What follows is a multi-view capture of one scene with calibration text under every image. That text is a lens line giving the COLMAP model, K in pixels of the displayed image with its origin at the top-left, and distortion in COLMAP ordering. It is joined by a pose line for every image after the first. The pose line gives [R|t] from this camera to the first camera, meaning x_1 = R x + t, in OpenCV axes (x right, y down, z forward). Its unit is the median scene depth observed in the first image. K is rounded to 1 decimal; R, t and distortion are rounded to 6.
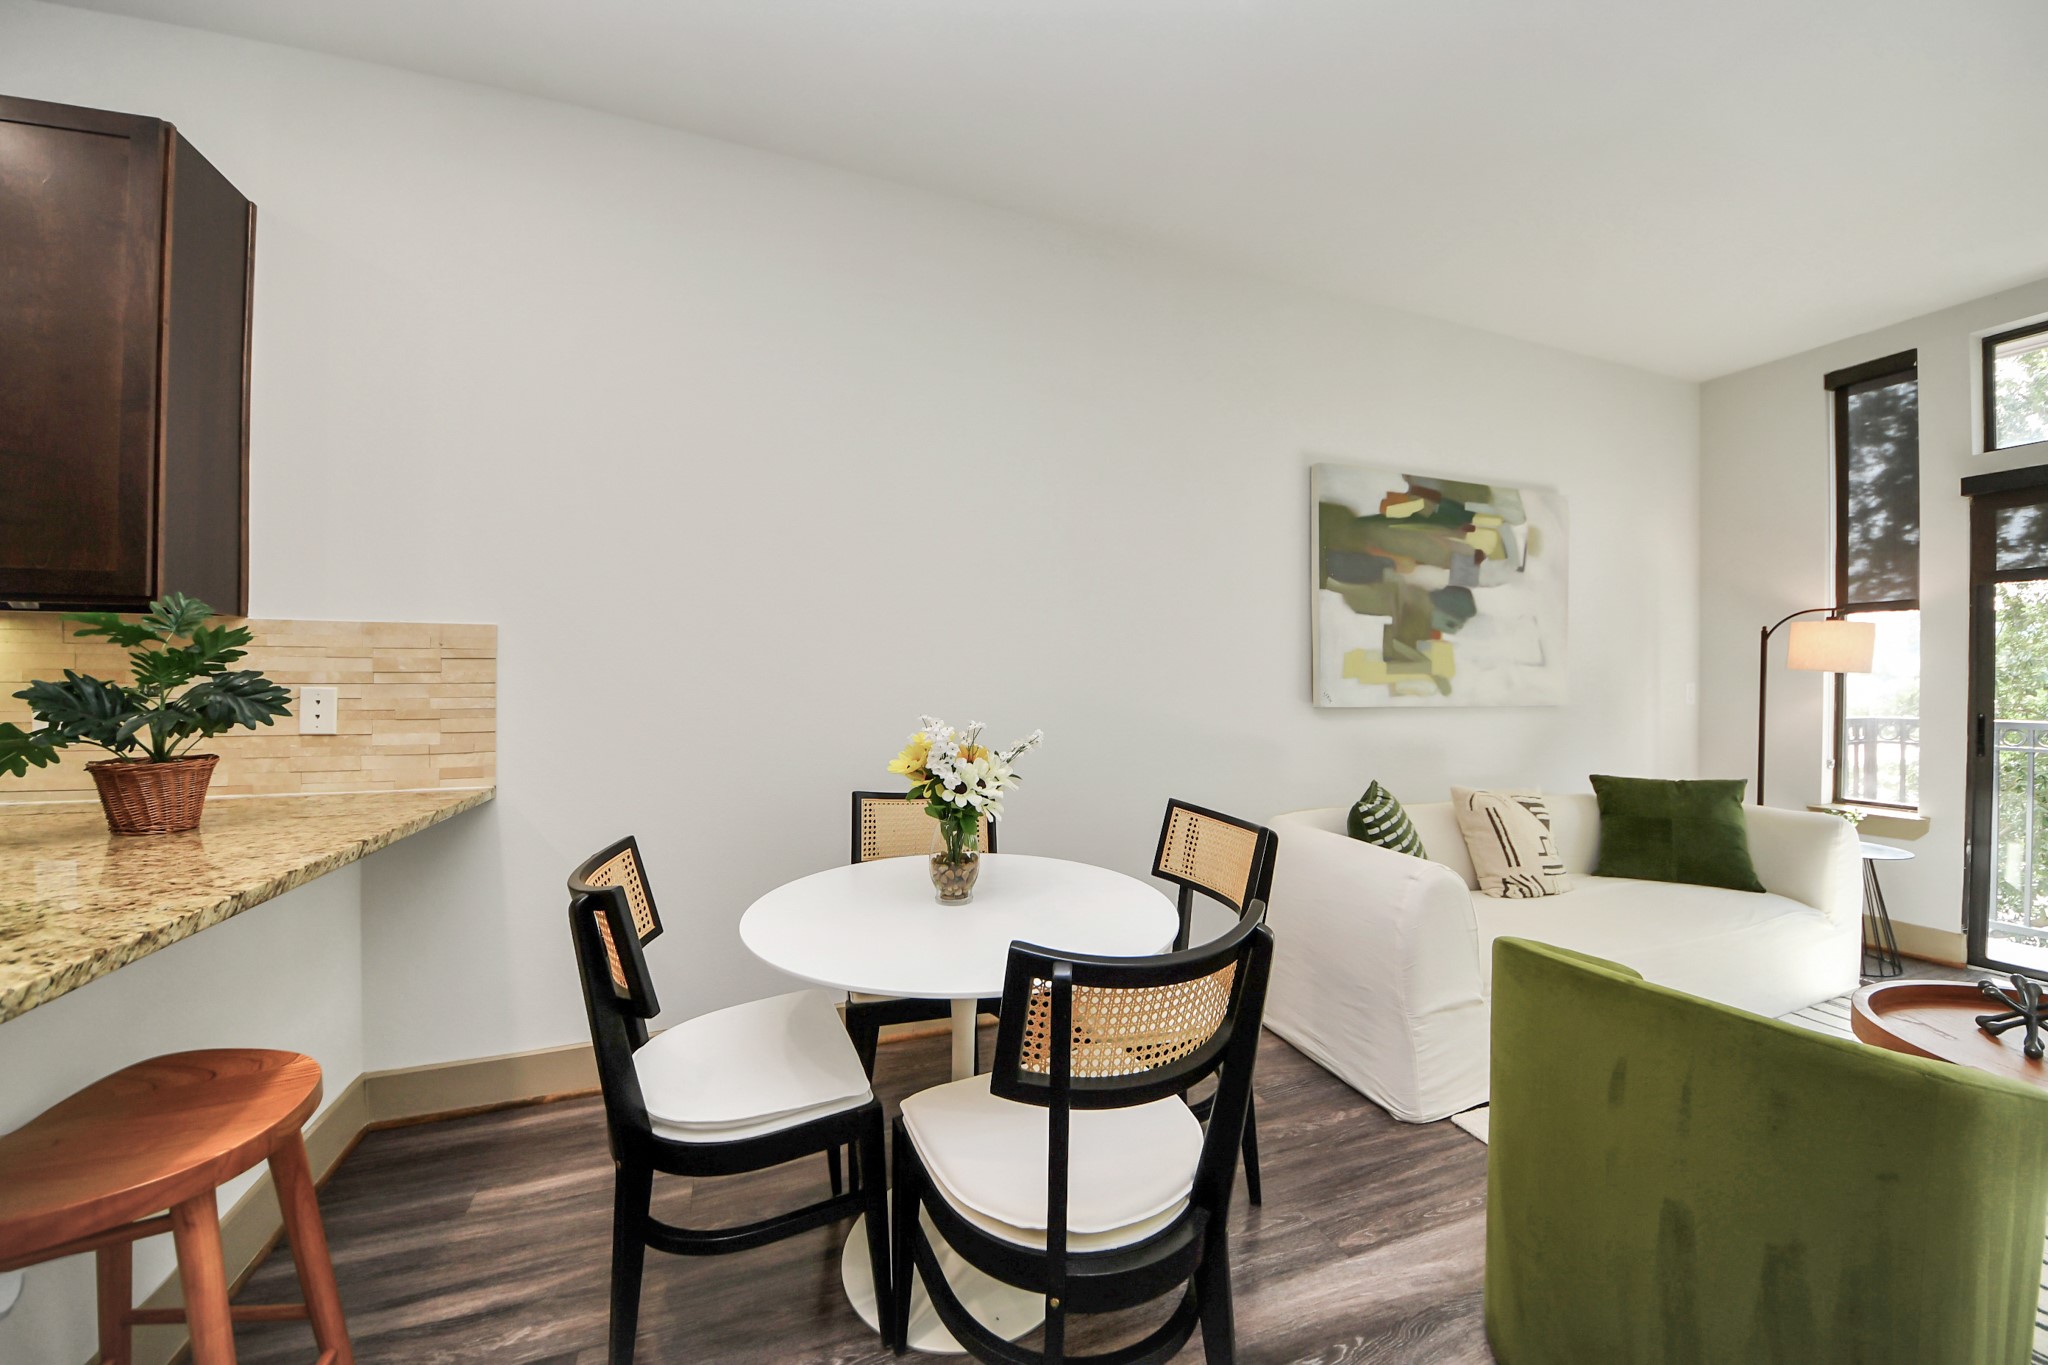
lens RADIAL K [[765.9, 0, 1024.0], [0, 765.9, 682.5], [0, 0, 1]] dist [0.018324, -0.013241]
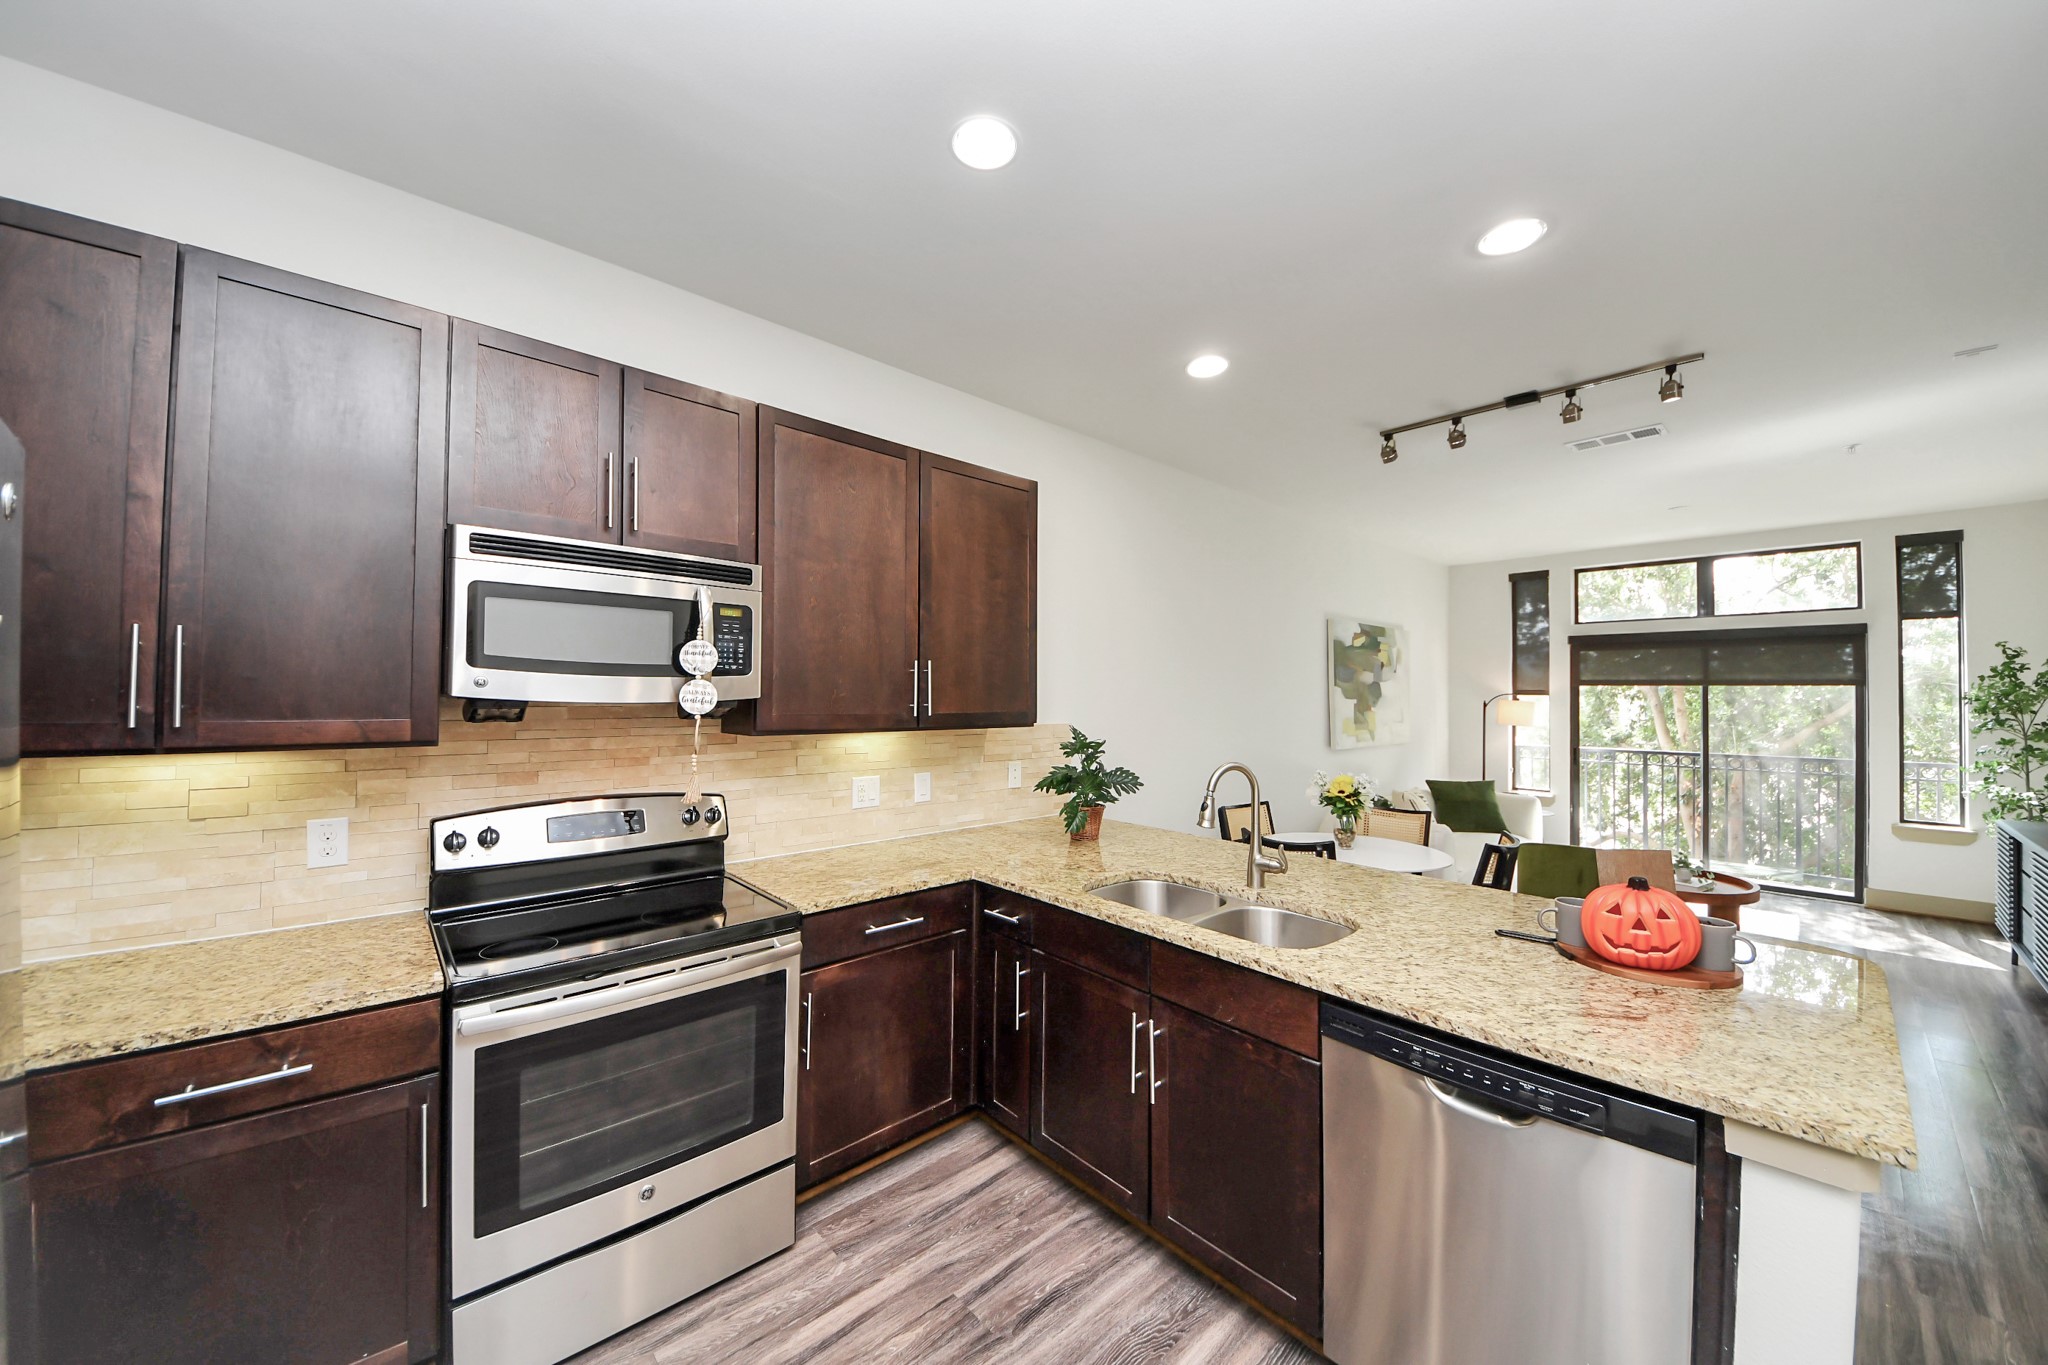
lens RADIAL K [[712.3, 0, 1024.0], [0, 712.3, 682.5], [0, 0, 1]] dist [0.041238, -0.021589]
pose [[0.933122, 0.007962, 0.359472, -0.922972], [-0.000851, 0.999801, -0.019936, -0.091761], [-0.359559, 0.018297, 0.932943, -0.350464]]
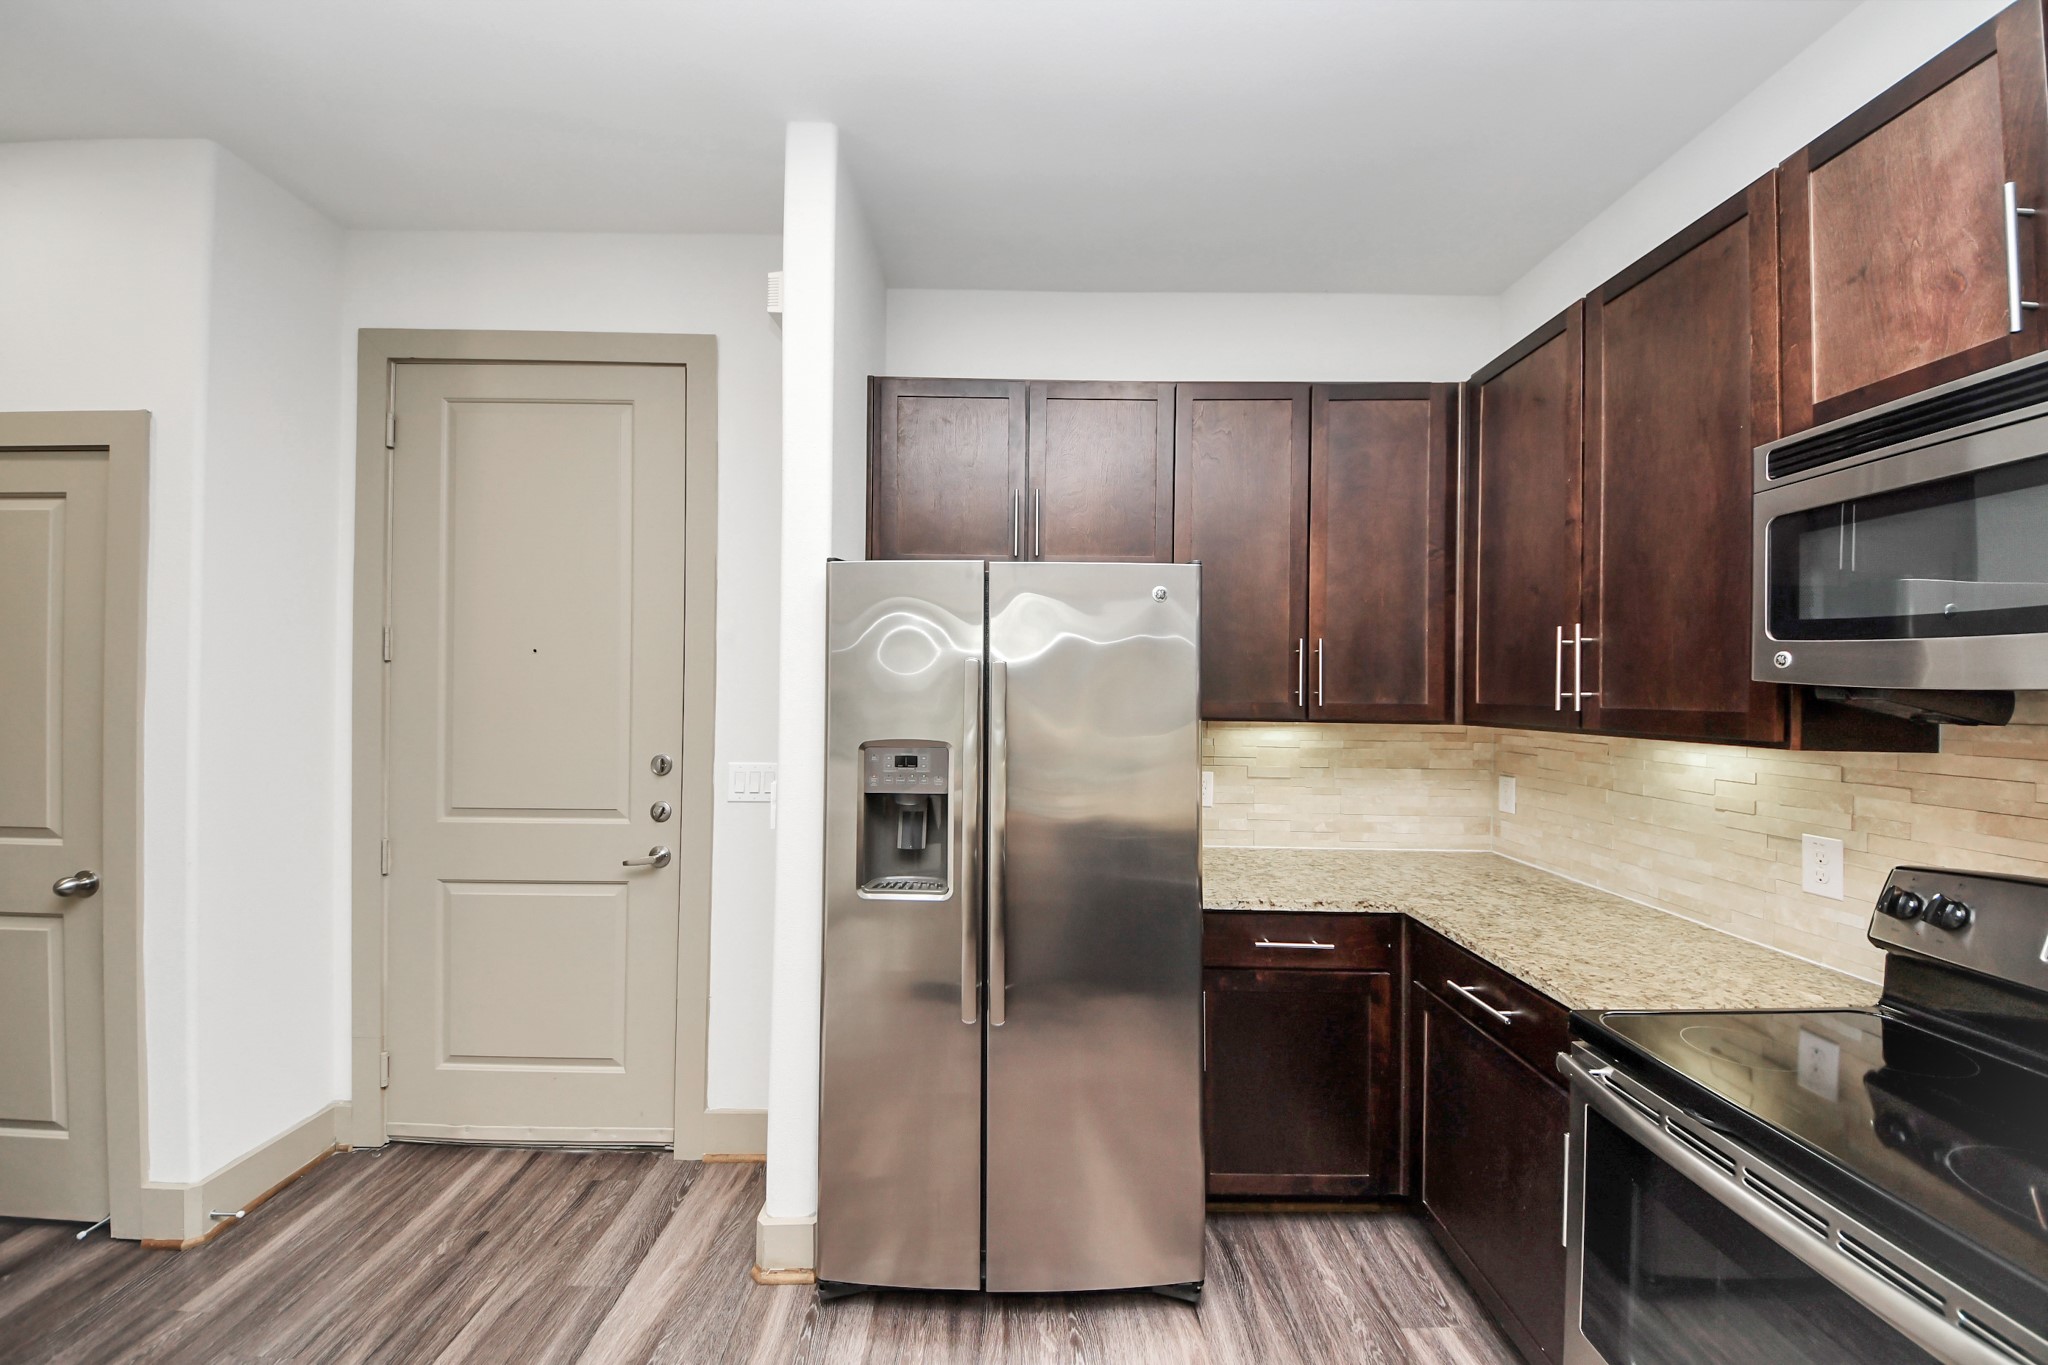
lens RADIAL K [[719.7, 0, 1024.0], [0, 719.7, 682.5], [0, 0, 1]] dist [0.005443, -0.012576]
pose [[-0.332961, -0.022753, -0.942666, -0.639345], [-0.019387, 0.999663, -0.017281, -0.076842], [0.942741, 0.012522, -0.333290, 0.036733]]
